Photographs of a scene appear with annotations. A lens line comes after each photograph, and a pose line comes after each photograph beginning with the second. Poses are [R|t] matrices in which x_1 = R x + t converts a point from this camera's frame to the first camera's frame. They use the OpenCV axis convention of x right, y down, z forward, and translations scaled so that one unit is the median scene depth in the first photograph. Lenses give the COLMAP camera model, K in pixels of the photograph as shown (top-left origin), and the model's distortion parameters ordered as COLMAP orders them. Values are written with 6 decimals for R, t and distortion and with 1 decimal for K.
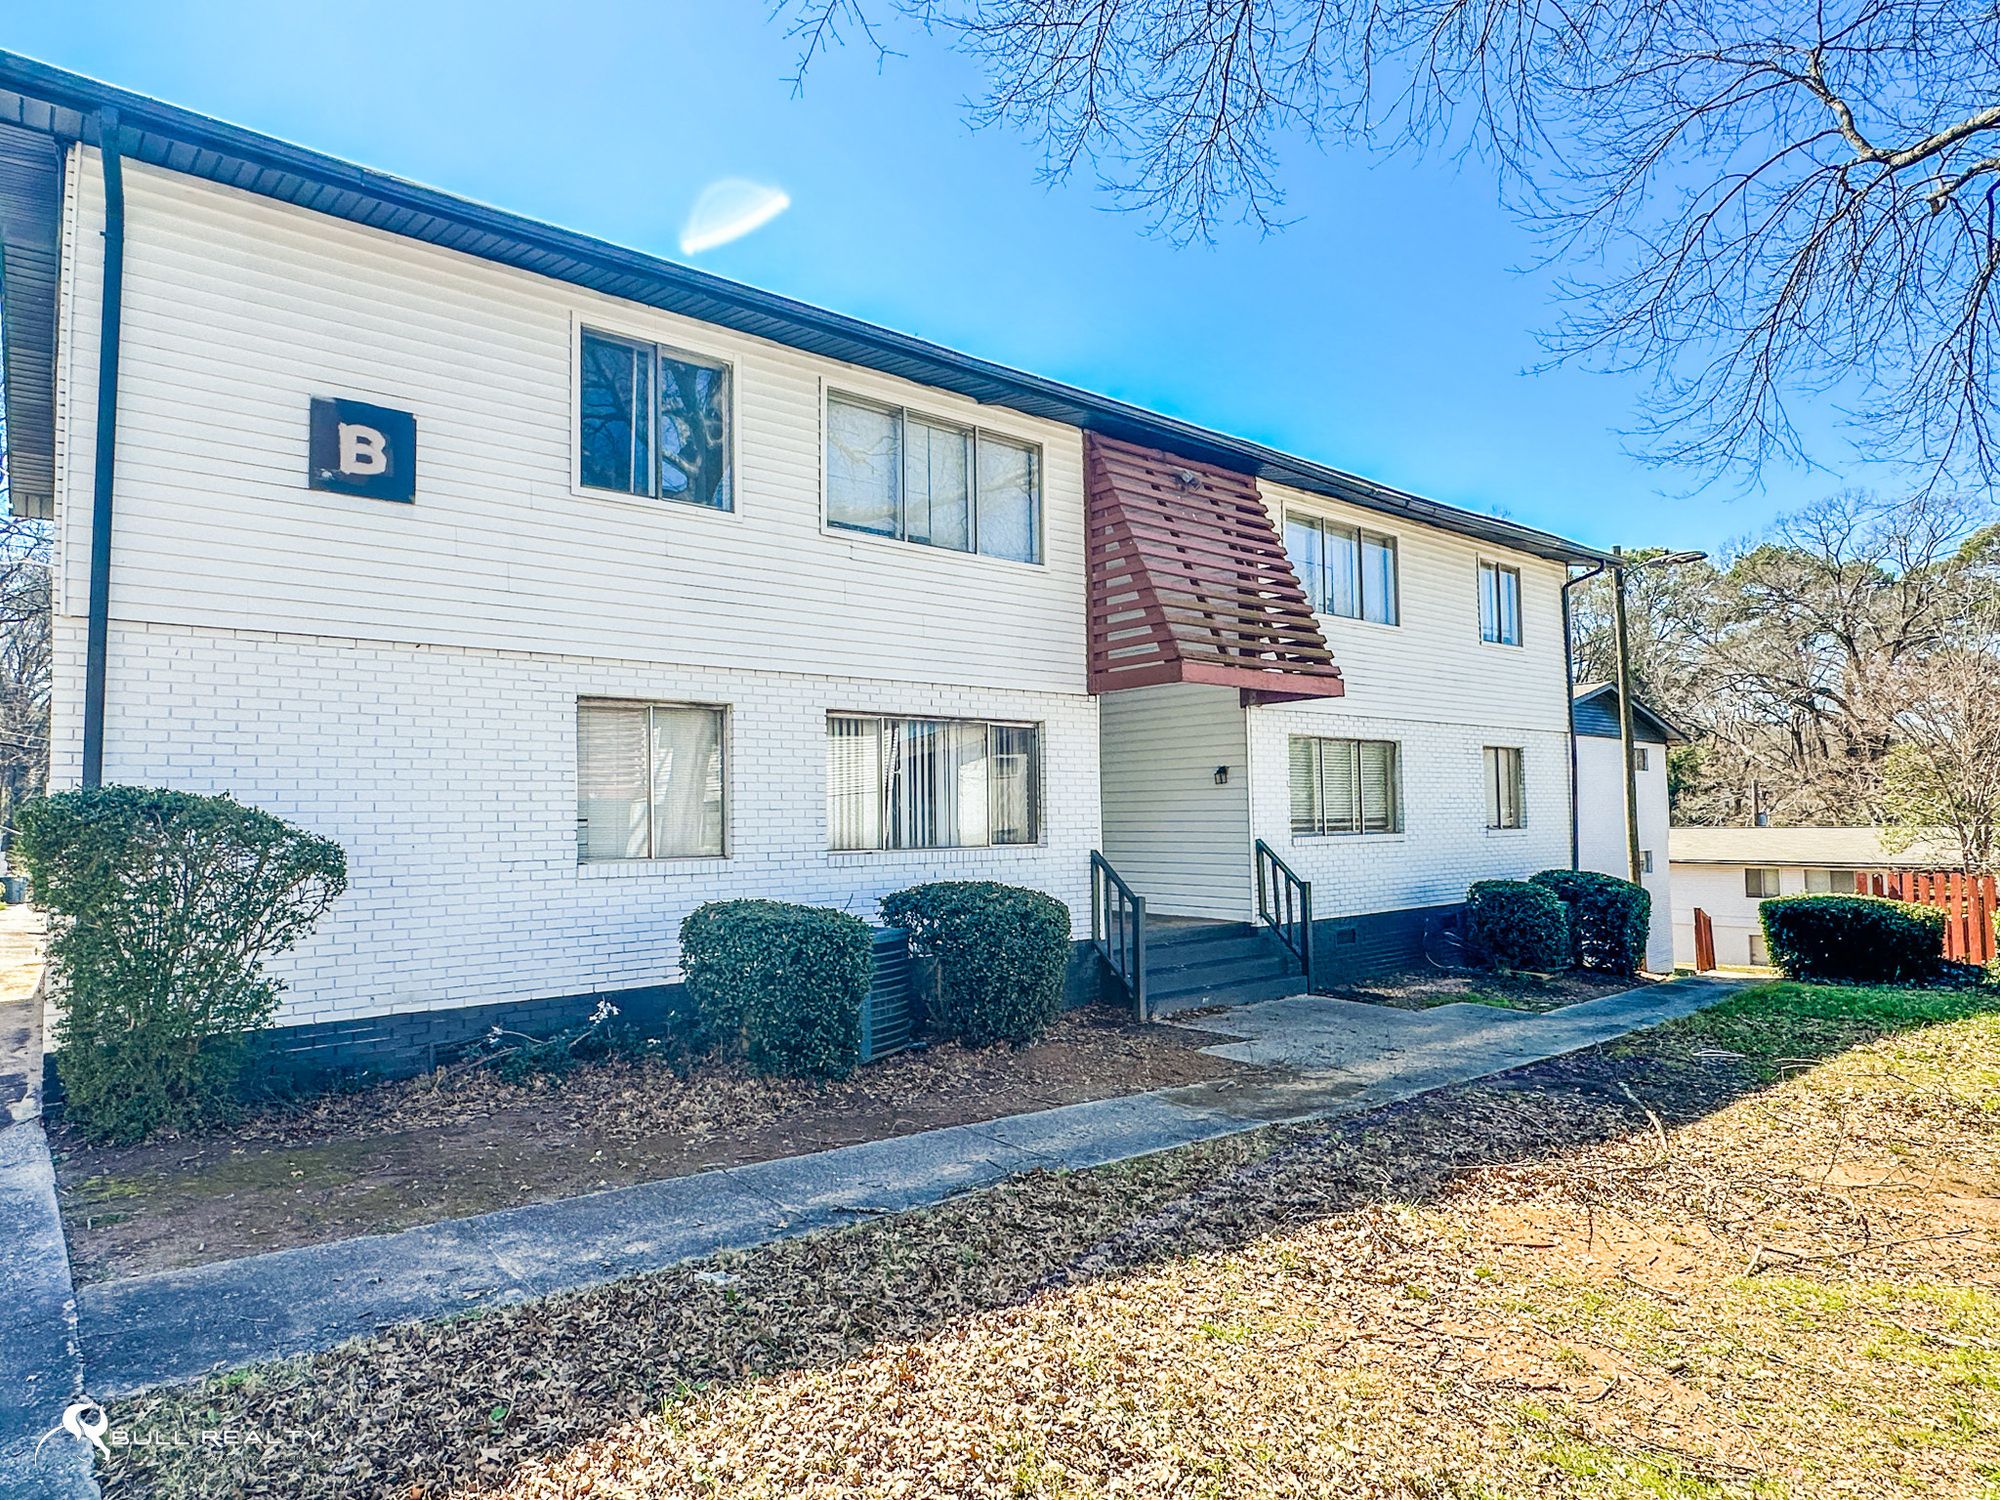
lens RADIAL K [[1152.4, 0, 991.2], [0, 1152.4, 754.6], [0, 0, 1]] dist [-0.008335, 0.000407]
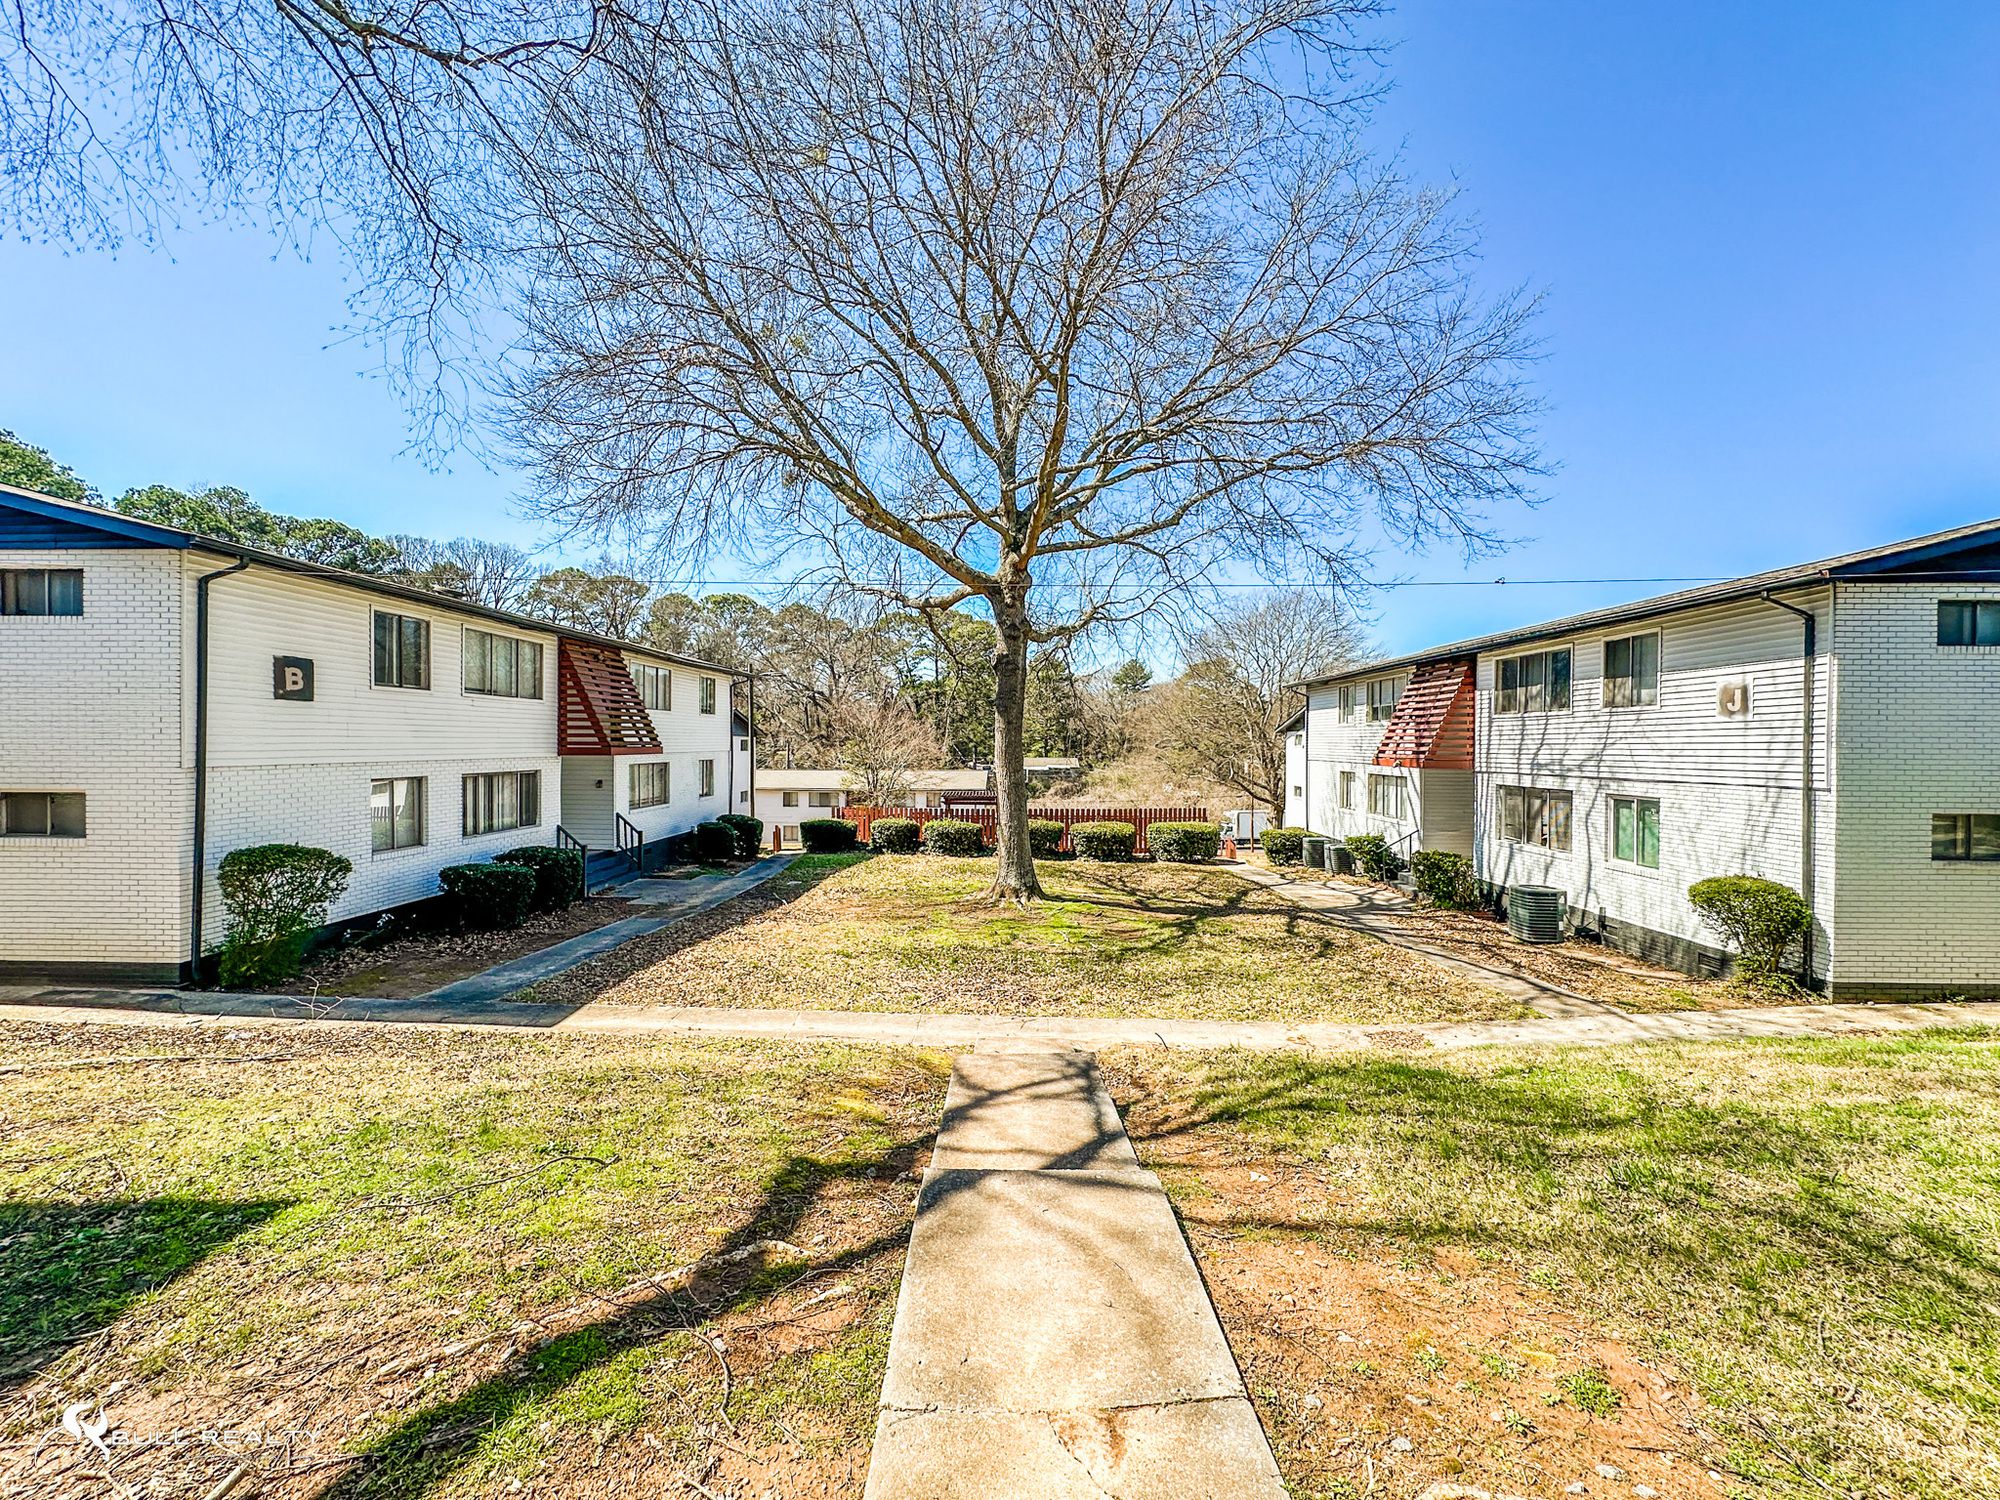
lens RADIAL K [[798.5, 0, 999.5], [0, 798.5, 751.7], [0, 0, 1]] dist [-0.001118, 0.000421]
pose [[0.655915, 0.011488, 0.754747, -0.550760], [-0.059409, 0.997568, 0.036446, -0.177205], [-0.752493, -0.068744, 0.655003, -0.700197]]
